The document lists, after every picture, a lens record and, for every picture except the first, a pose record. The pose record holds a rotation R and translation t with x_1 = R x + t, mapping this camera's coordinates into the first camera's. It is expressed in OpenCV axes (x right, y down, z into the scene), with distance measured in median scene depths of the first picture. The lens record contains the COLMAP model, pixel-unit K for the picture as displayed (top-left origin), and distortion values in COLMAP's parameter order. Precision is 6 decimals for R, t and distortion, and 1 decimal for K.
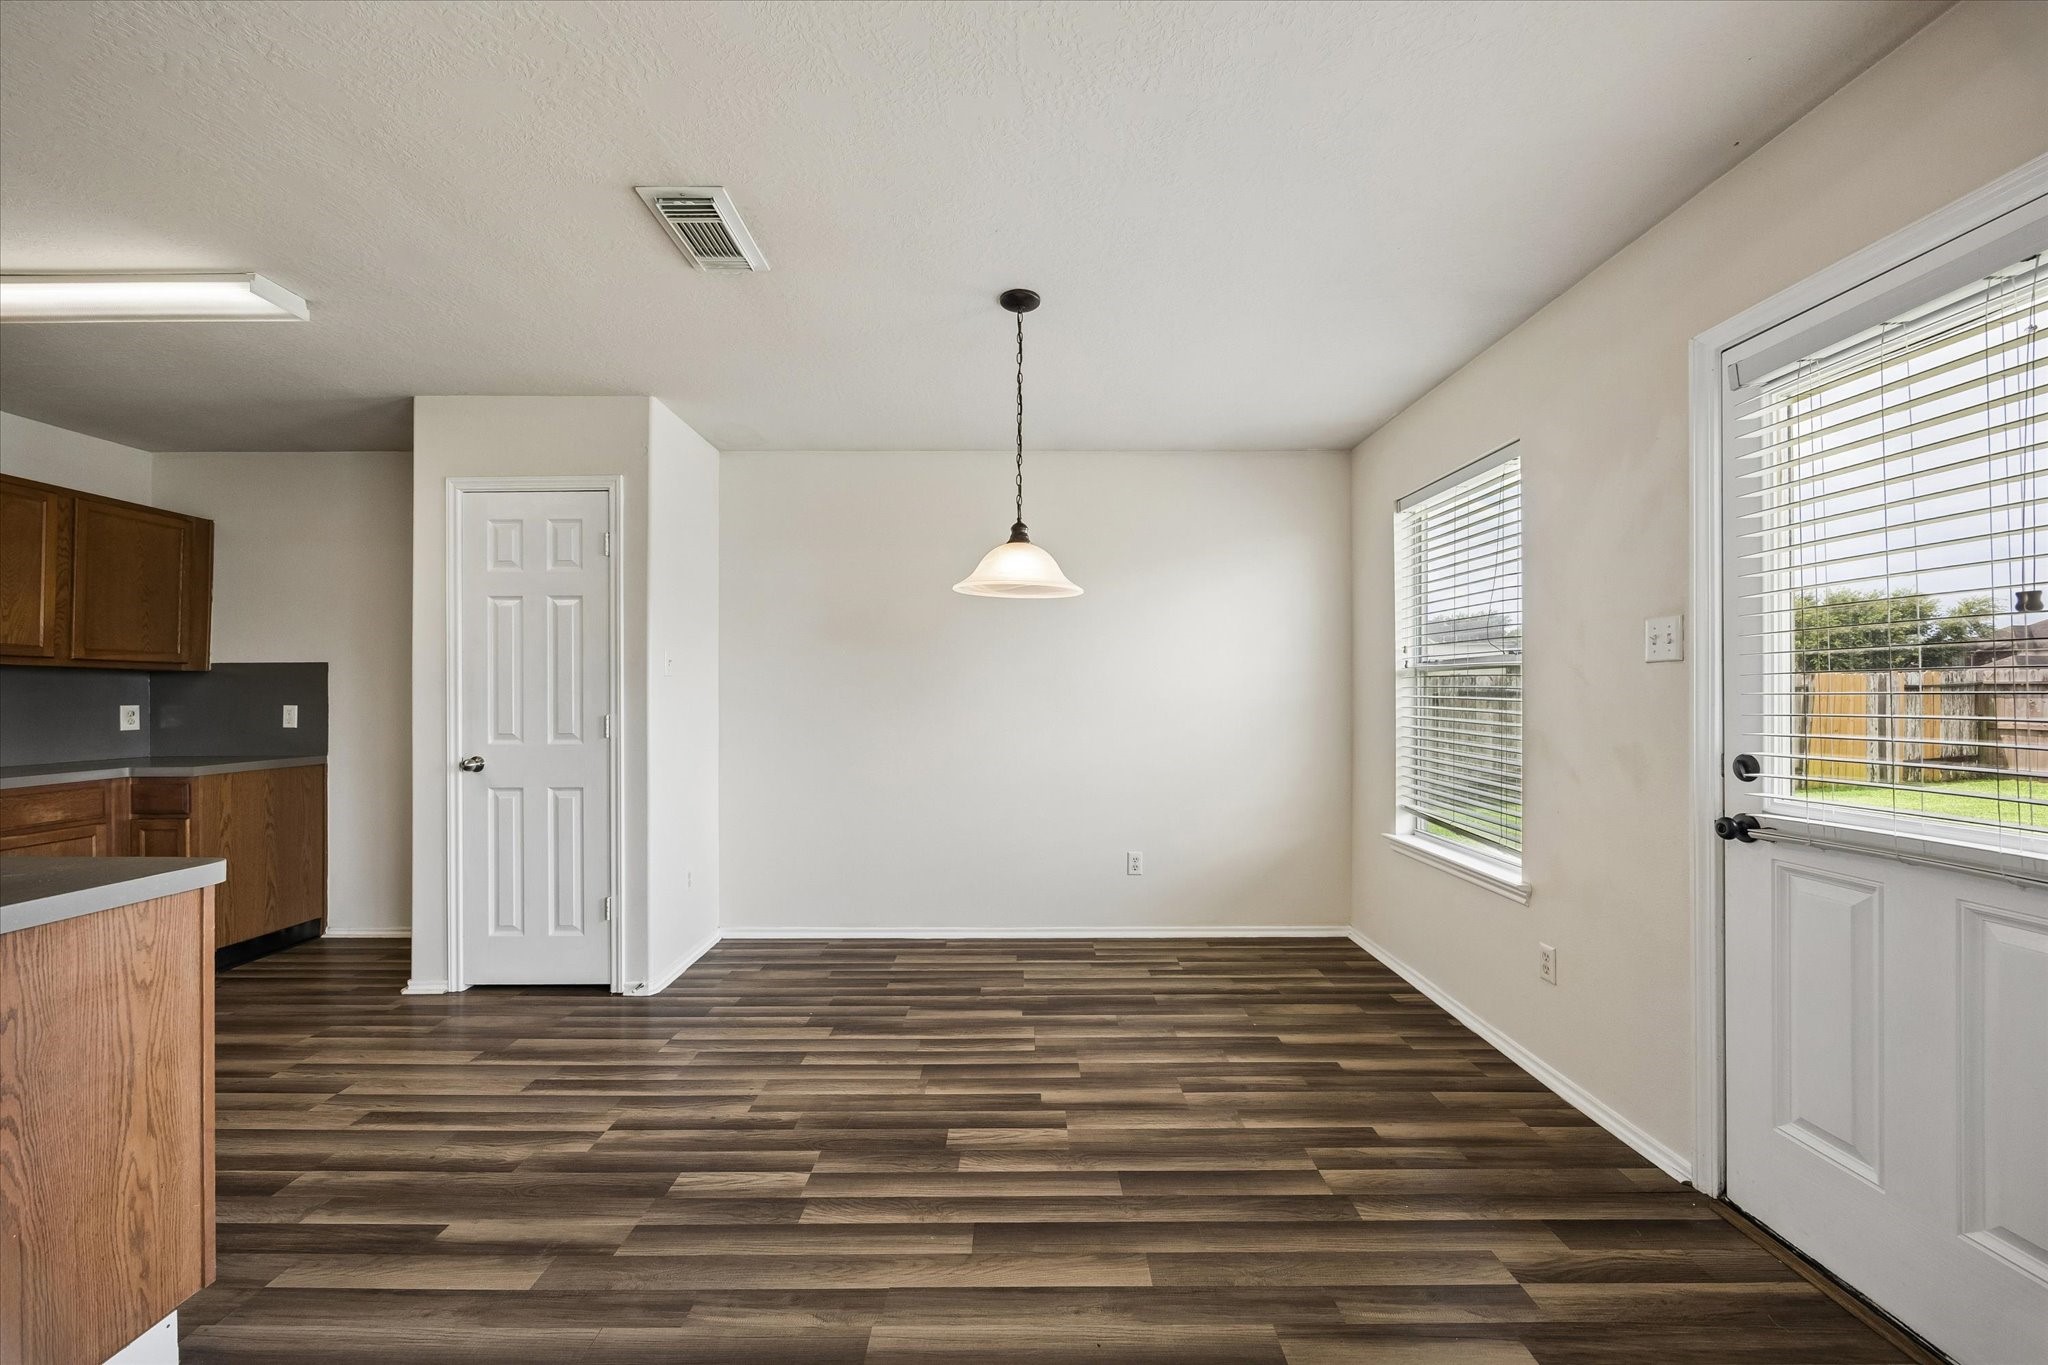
lens RADIAL K [[782.2, 0, 1019.5], [0, 782.2, 690.2], [0, 0, 1]] dist [-0.001094, -0.000062]
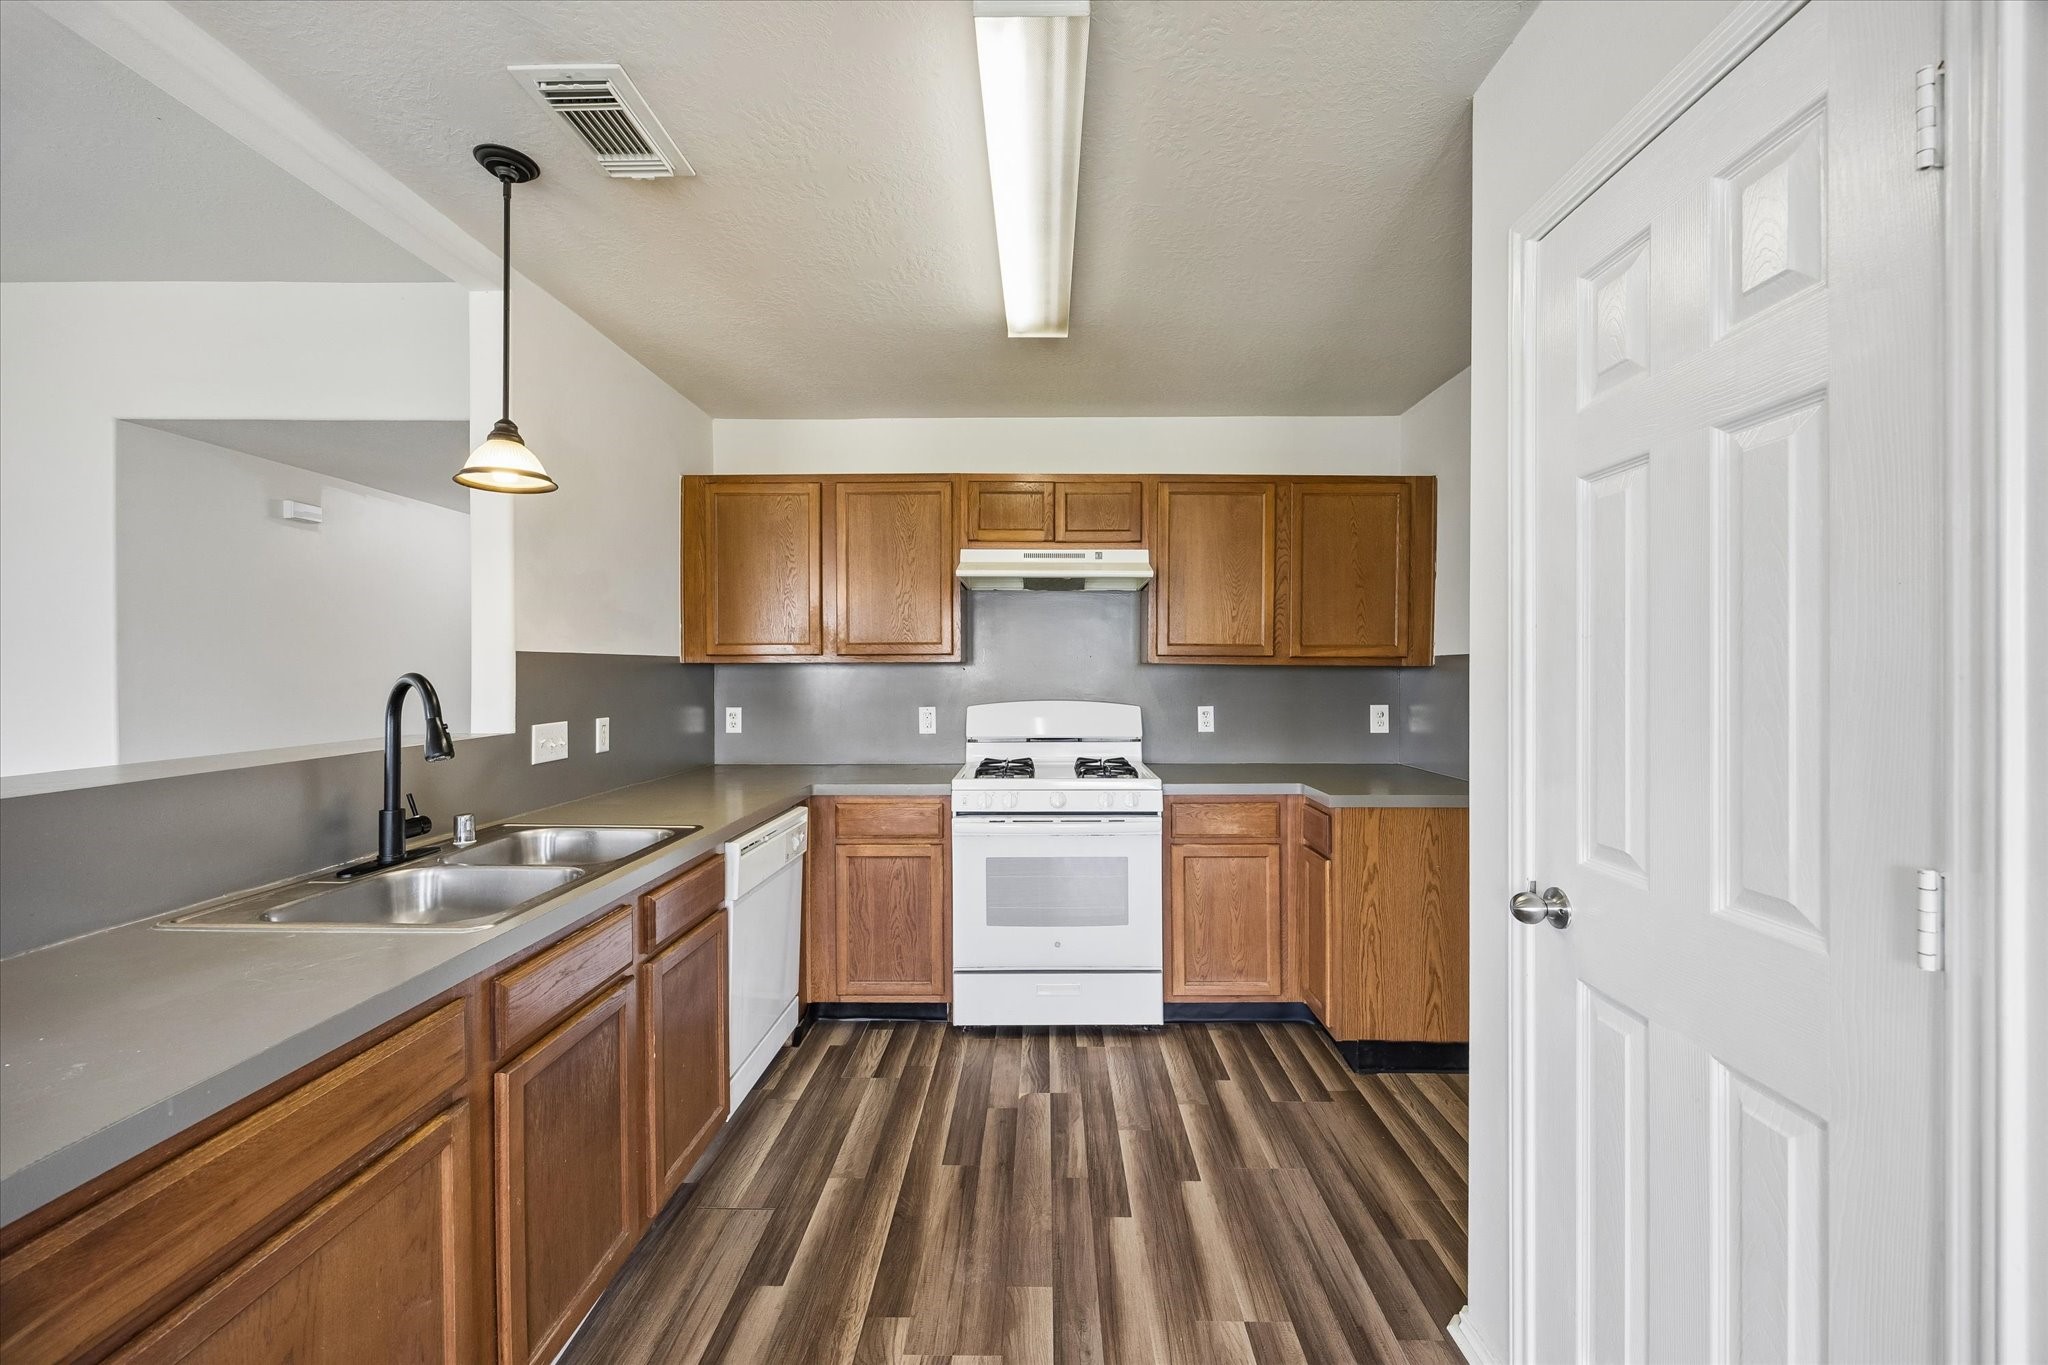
lens RADIAL K [[776.3, 0, 1027.6], [0, 776.3, 674.5], [0, 0, 1]] dist [-0.001010, -0.000033]
pose [[-0.007895, 0.005700, -0.999953, -0.286055], [0.005663, 0.999968, 0.005655, -0.026860], [0.999953, -0.005618, -0.007927, 0.702802]]
